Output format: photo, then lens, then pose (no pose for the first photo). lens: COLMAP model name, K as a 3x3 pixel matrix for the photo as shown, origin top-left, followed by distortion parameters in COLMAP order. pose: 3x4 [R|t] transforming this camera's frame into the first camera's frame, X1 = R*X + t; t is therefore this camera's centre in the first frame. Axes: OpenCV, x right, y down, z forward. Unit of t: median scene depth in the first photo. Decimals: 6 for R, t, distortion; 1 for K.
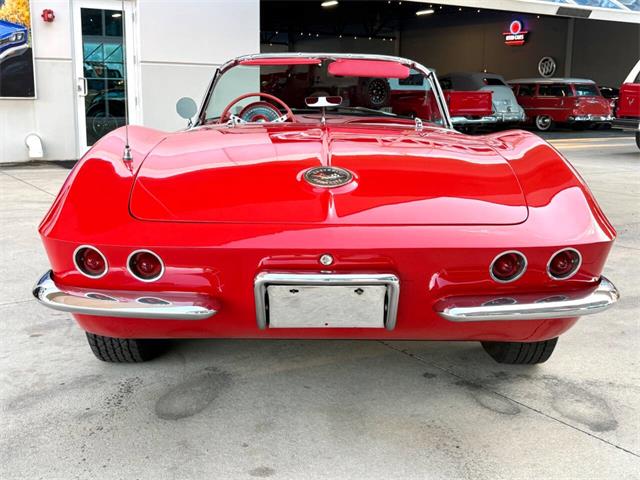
lens RADIAL K [[642.6, 0, 319.3], [0, 642.6, 222.4], [0, 0, 1]] dist [0.012171, -0.015494]
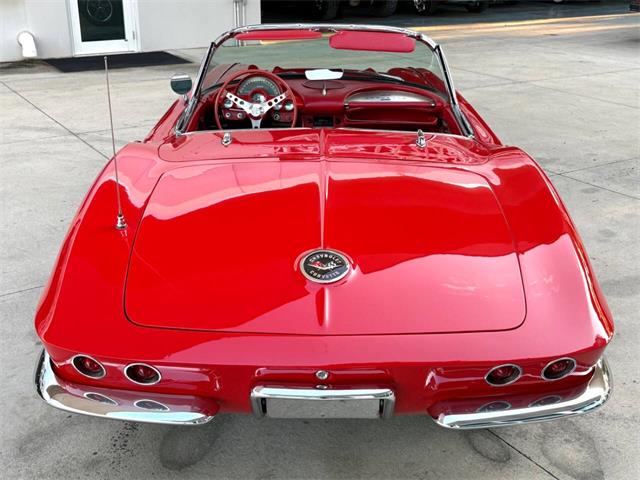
lens RADIAL K [[642.6, 0, 319.3], [0, 642.6, 222.4], [0, 0, 1]] dist [0.012171, -0.015494]
pose [[0.999985, 0.001158, -0.005439, 0.008791], [-0.000178, 0.984256, 0.176750, -0.265887], [0.005558, -0.176746, 0.984241, 0.043046]]
